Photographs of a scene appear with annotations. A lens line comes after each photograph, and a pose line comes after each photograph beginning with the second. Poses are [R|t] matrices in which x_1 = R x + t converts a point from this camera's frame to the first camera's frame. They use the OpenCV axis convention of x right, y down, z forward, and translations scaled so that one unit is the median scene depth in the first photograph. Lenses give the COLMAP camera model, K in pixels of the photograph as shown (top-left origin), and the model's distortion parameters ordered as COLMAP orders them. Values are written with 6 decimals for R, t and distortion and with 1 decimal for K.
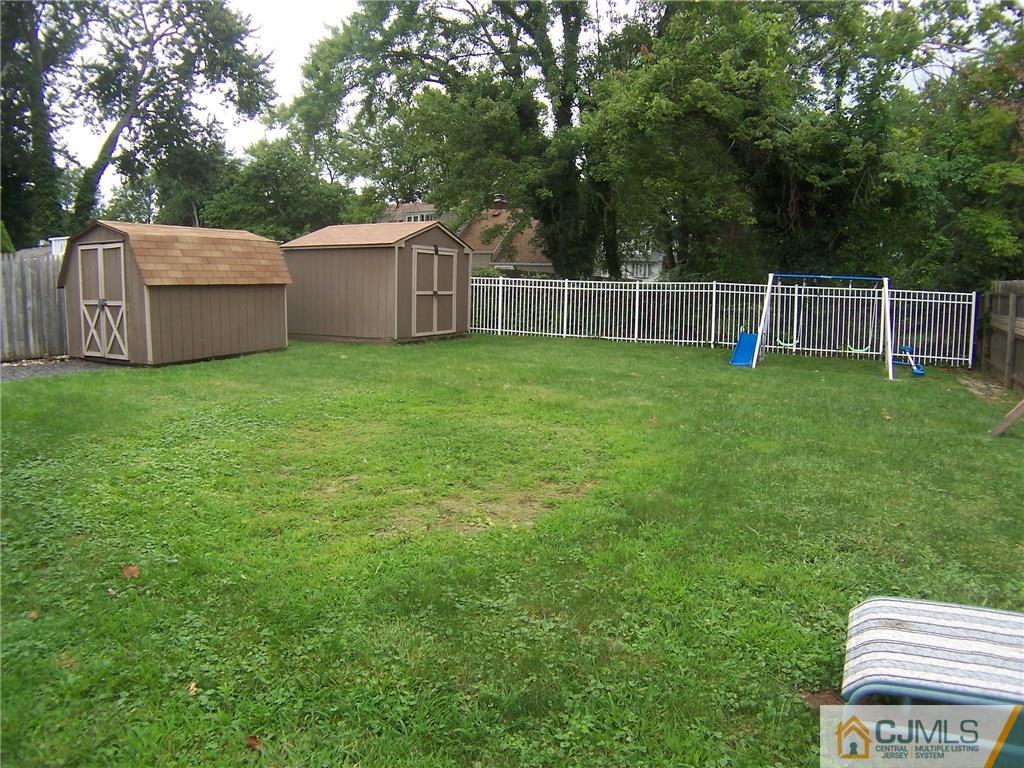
lens RADIAL K [[666.4, 0, 512.0], [0, 666.4, 384.0], [0, 0, 1]] dist [-0.223229, 0.084299]
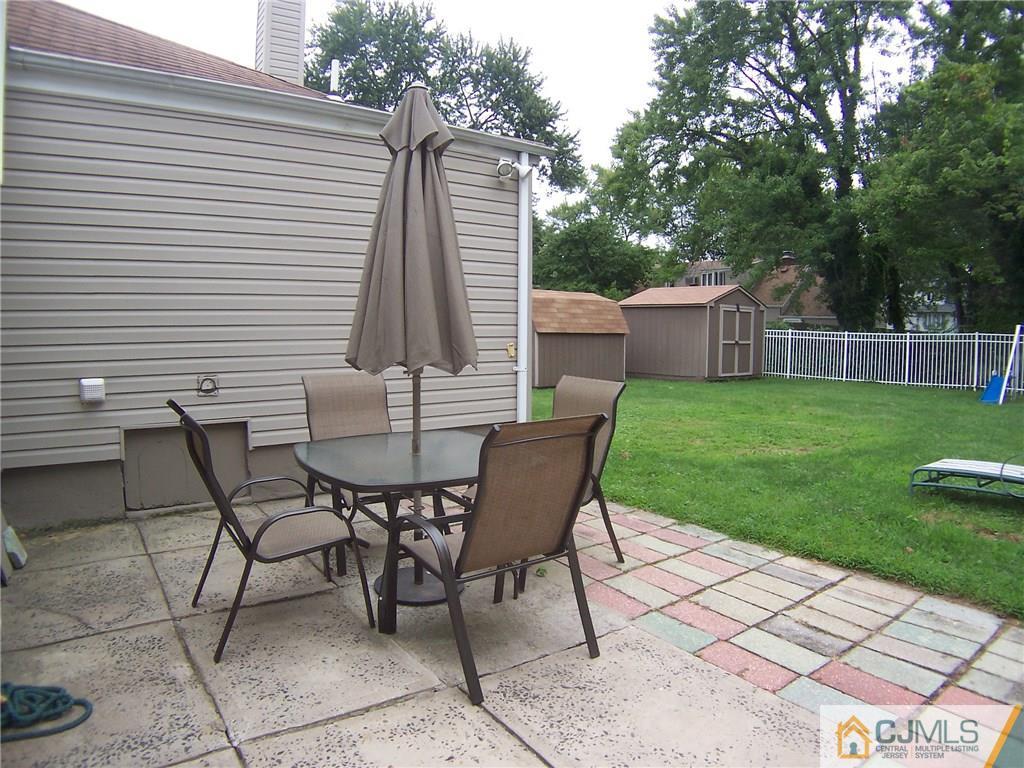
lens RADIAL K [[666.4, 0, 512.0], [0, 666.4, 384.0], [0, 0, 1]] dist [-0.223229, 0.084299]
pose [[0.911823, 0.019653, -0.410112, 0.000659], [-0.051106, 0.996518, -0.065872, 0.028903], [0.407390, 0.081023, 0.909653, -0.187449]]
